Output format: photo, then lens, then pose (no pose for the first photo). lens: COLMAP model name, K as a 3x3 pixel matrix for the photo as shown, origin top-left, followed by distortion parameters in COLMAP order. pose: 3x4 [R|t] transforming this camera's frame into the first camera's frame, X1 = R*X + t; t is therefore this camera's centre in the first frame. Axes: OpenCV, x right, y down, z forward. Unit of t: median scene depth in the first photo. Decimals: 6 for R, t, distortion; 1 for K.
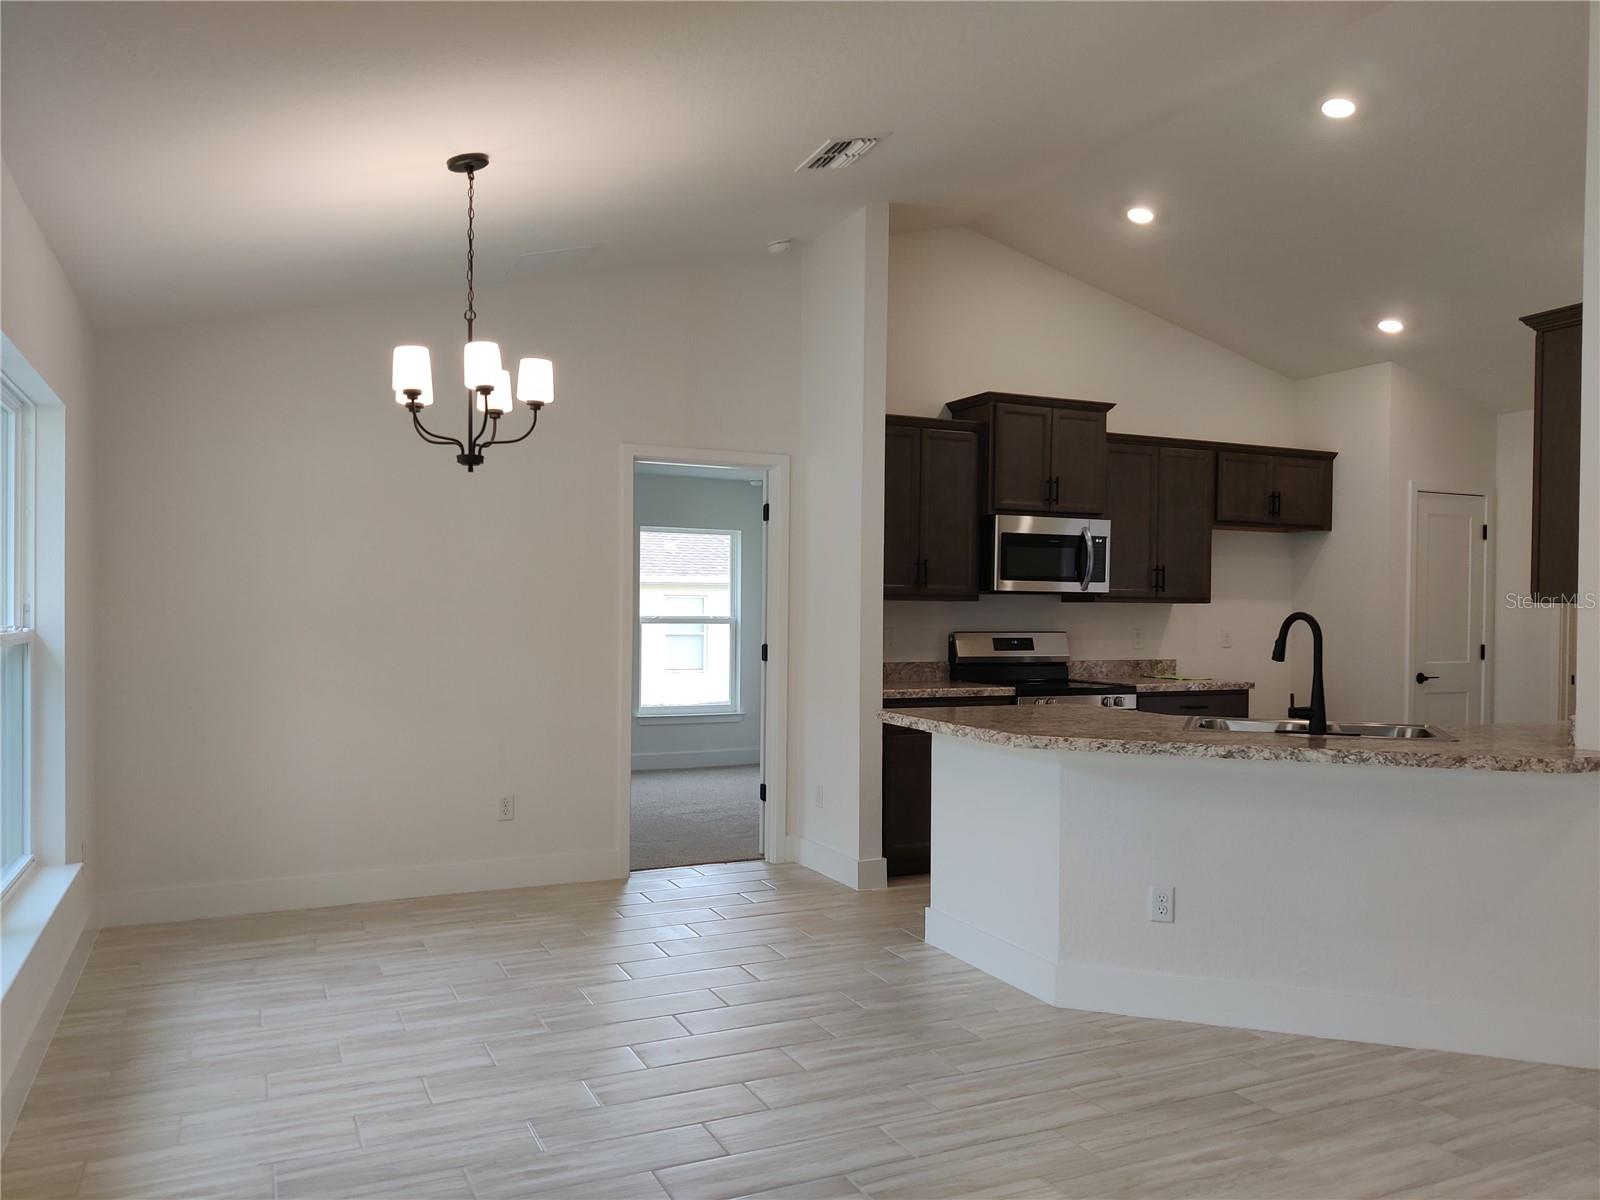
lens RADIAL K [[1191.3, 0, 800.0], [0, 1191.3, 600.0], [0, 0, 1]] dist [0.090625, -0.166578]
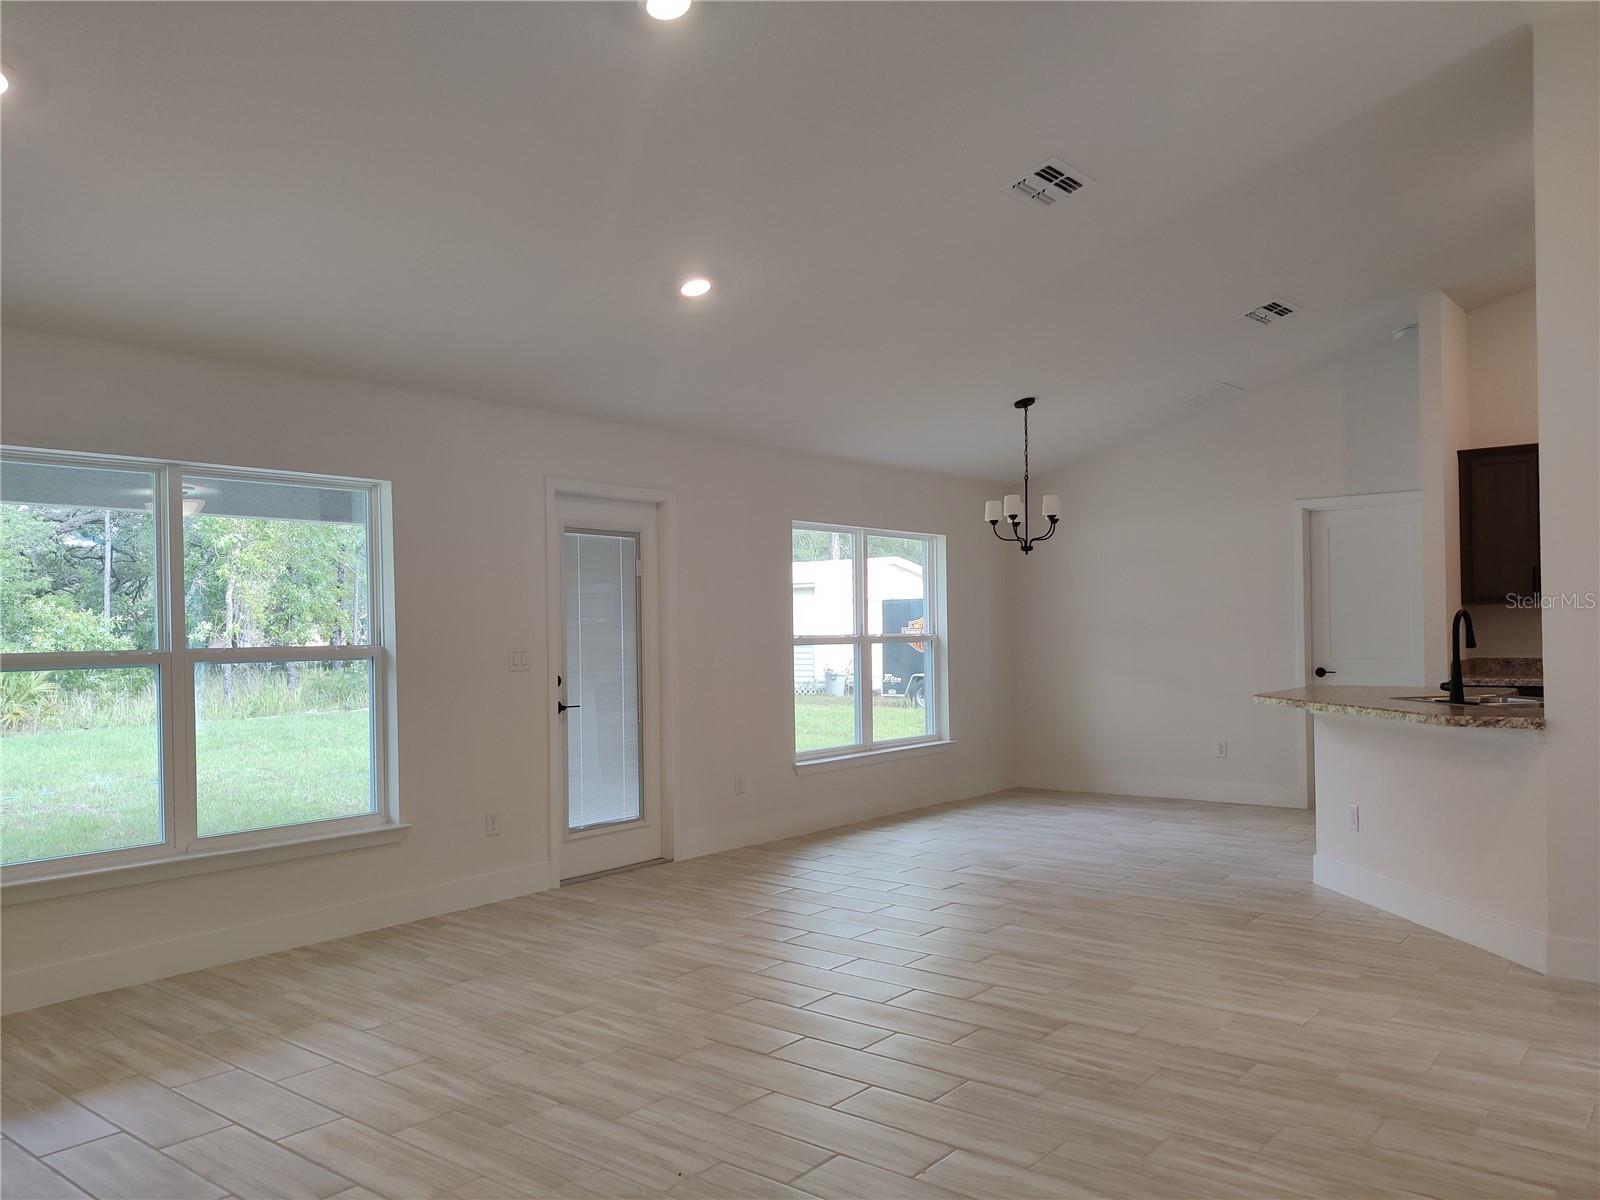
lens RADIAL K [[1191.3, 0, 800.0], [0, 1191.3, 600.0], [0, 0, 1]] dist [0.090625, -0.166578]
pose [[0.415833, -0.038531, -0.908625, 1.397889], [0.025444, 0.999204, -0.030727, 0.023668], [0.909085, -0.010342, 0.416482, -0.194652]]
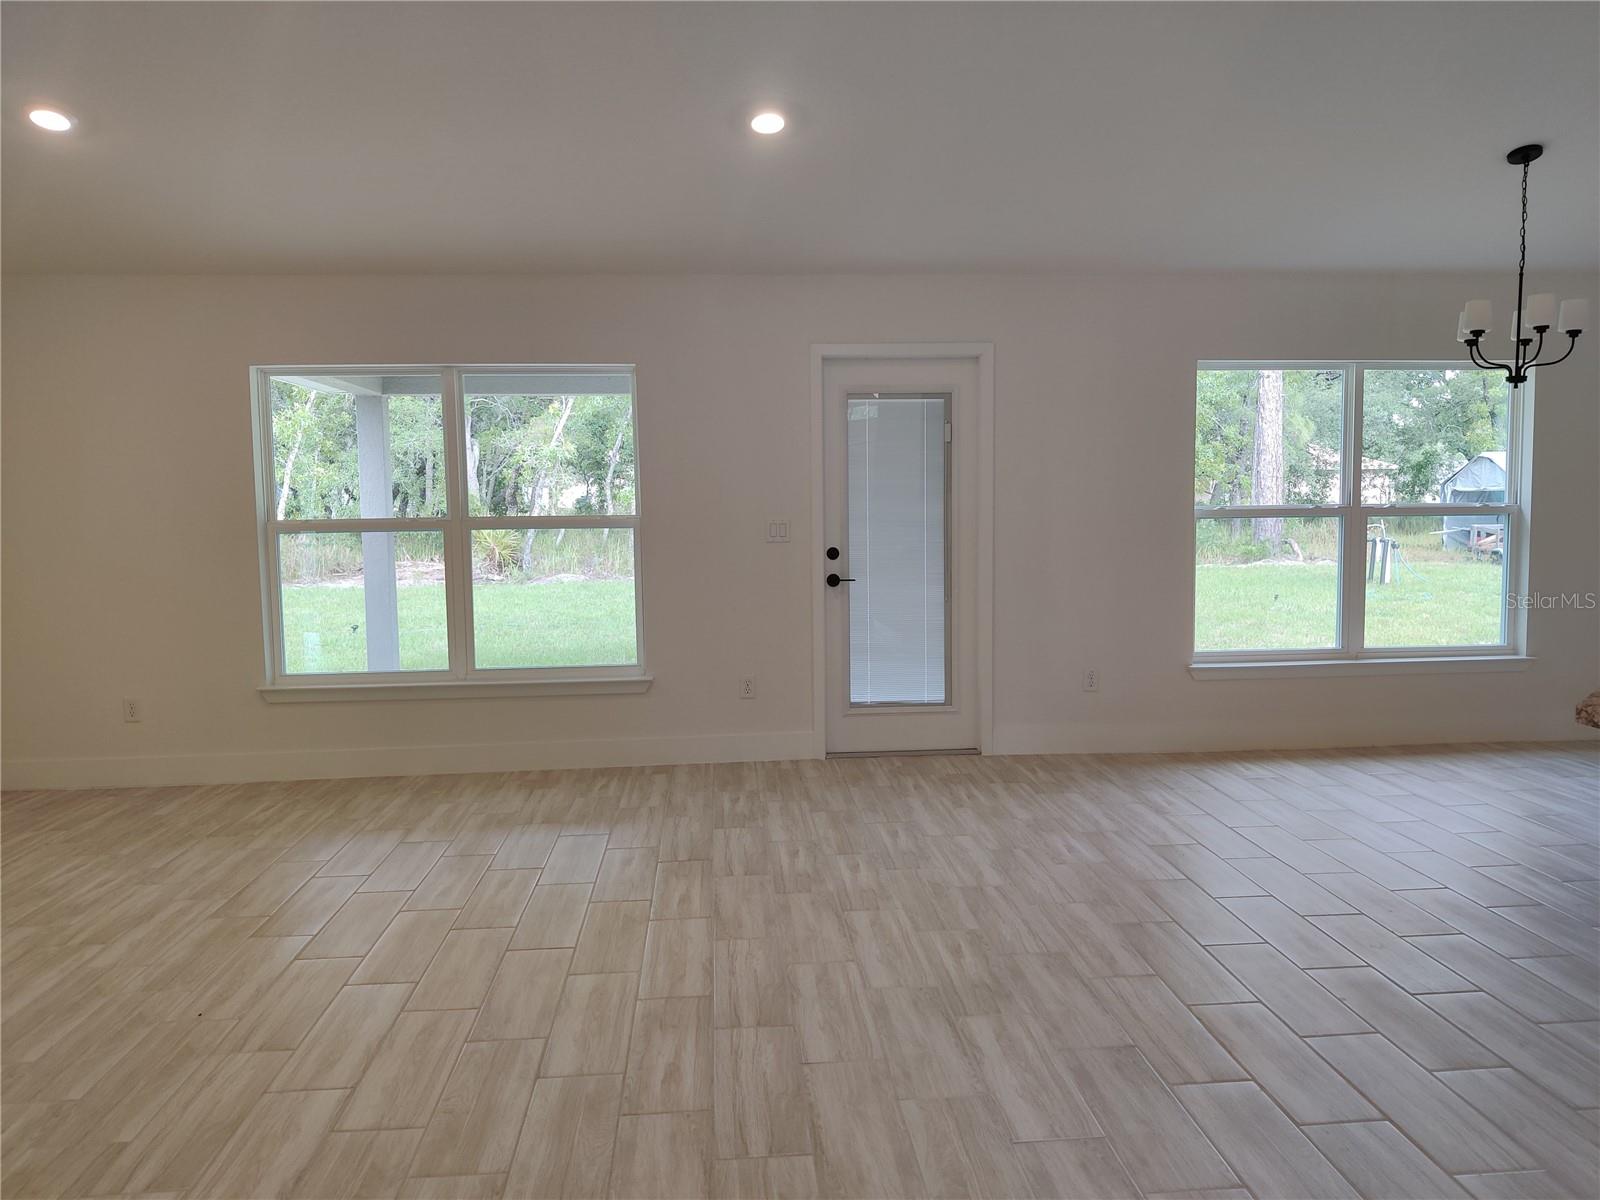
lens RADIAL K [[1191.3, 0, 800.0], [0, 1191.3, 600.0], [0, 0, 1]] dist [0.090625, -0.166578]
pose [[-0.359320, 0.080985, -0.929694, 1.273925], [0.015459, 0.996607, 0.080839, 0.007490], [0.933086, 0.014674, -0.359353, 0.735710]]
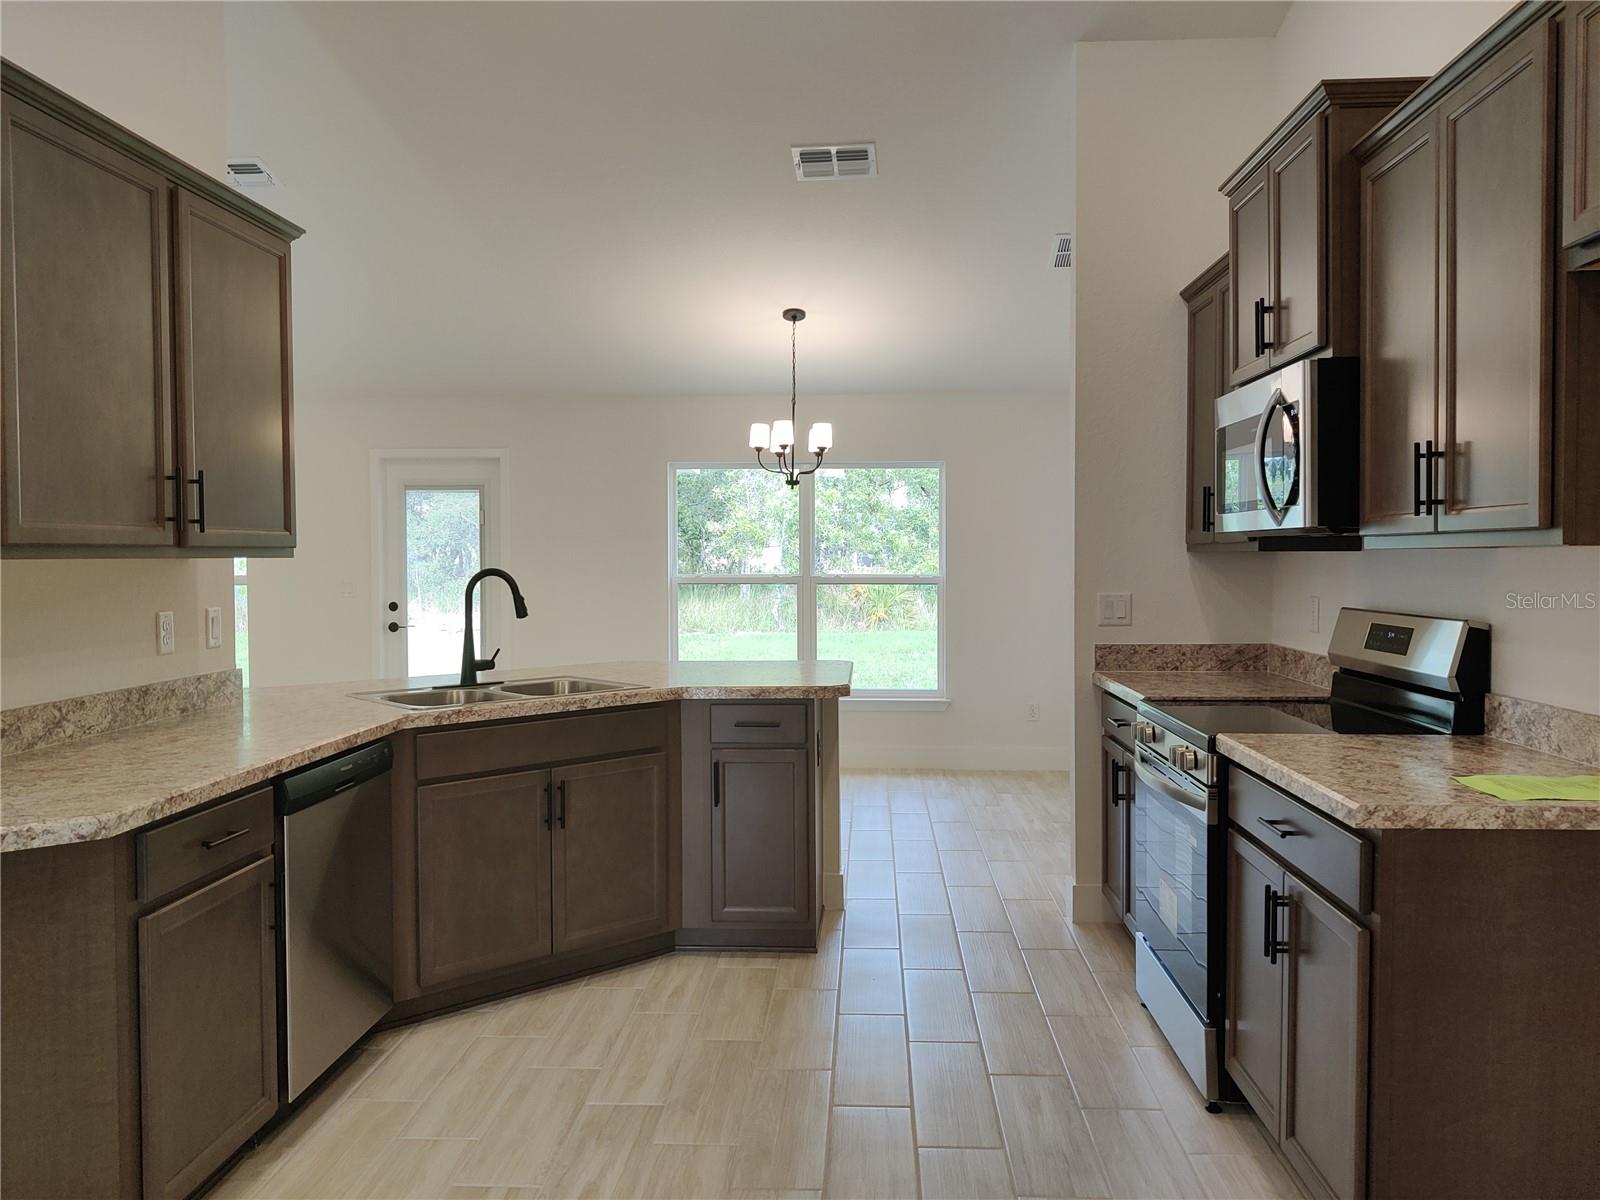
lens RADIAL K [[1191.3, 0, 800.0], [0, 1191.3, 600.0], [0, 0, 1]] dist [0.090625, -0.166578]
pose [[-0.470294, 0.026025, -0.882126, 1.288998], [0.004860, 0.999626, 0.026900, 0.010700], [0.882496, 0.008363, -0.470245, 1.837991]]
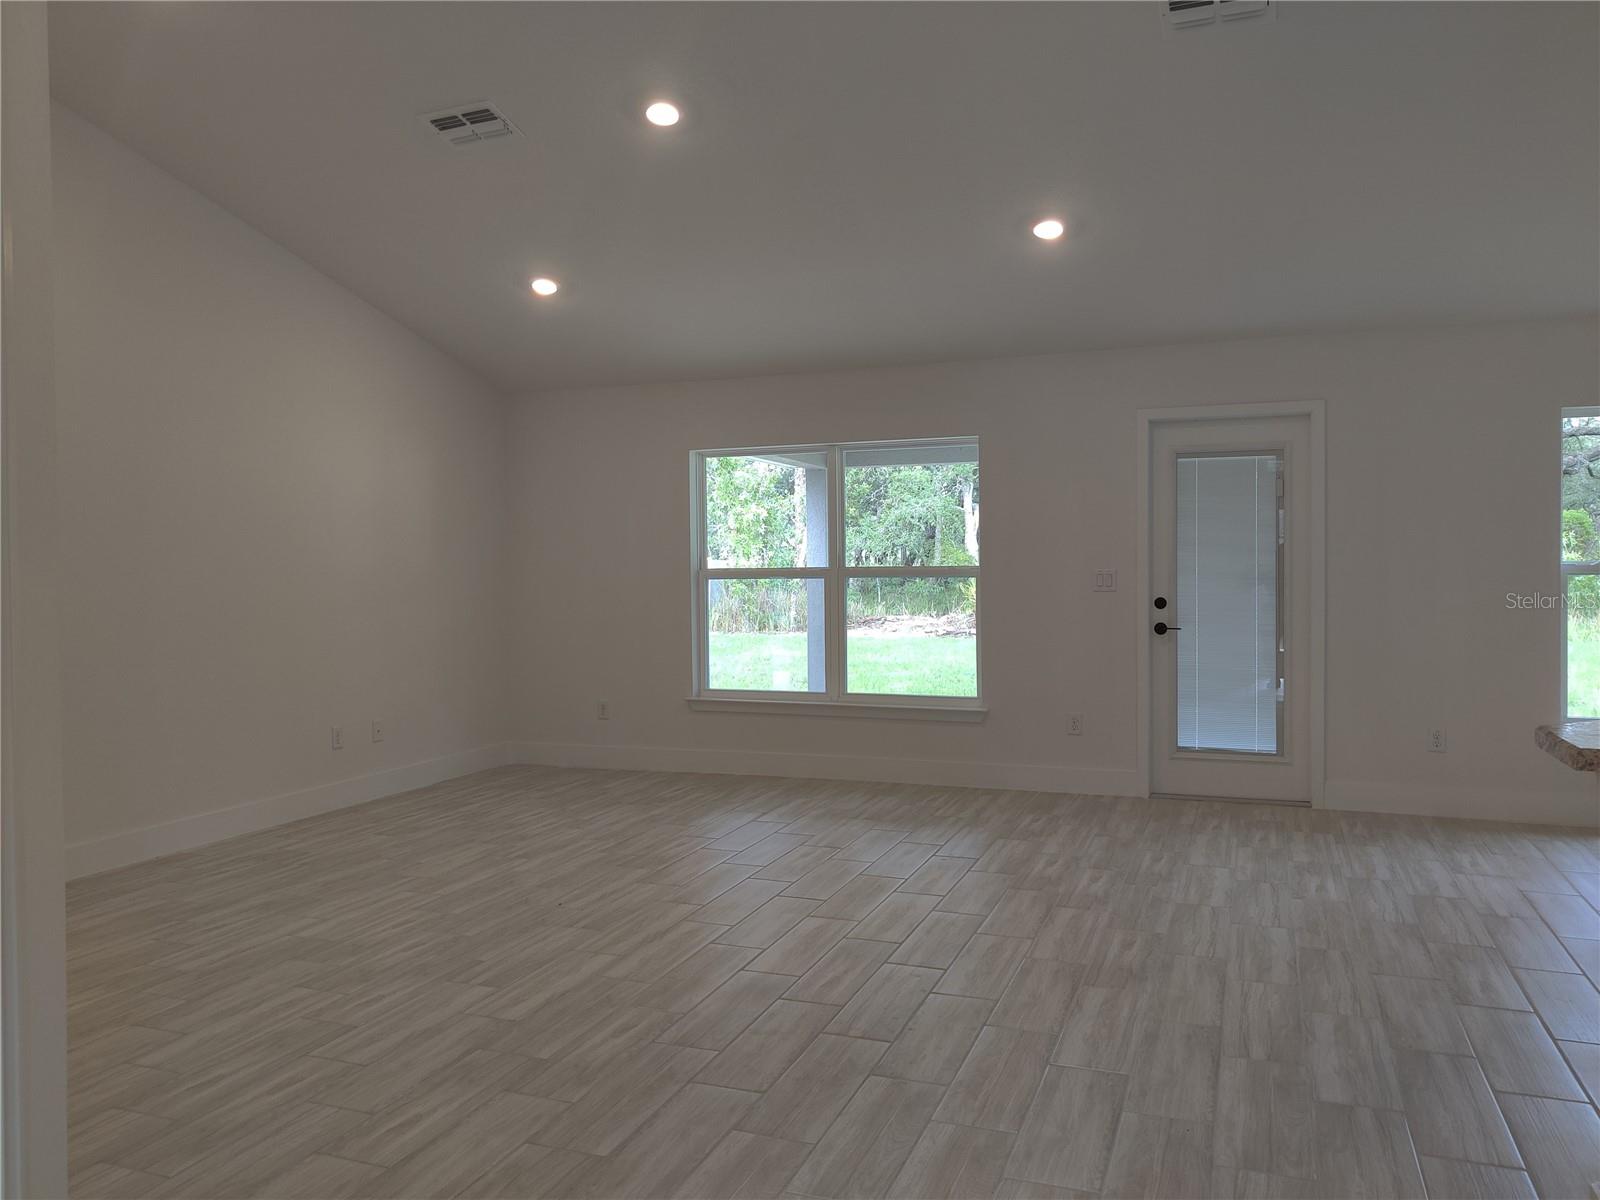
lens RADIAL K [[1183.9, 0, 800.0], [0, 1183.9, 600.0], [0, 0, 1]] dist [0.072769, -0.159418]
pose [[-0.720825, 0.021179, -0.692794, 1.311987], [0.006717, 0.999700, 0.023573, 0.027470], [0.693085, 0.012338, -0.720750, 1.073244]]
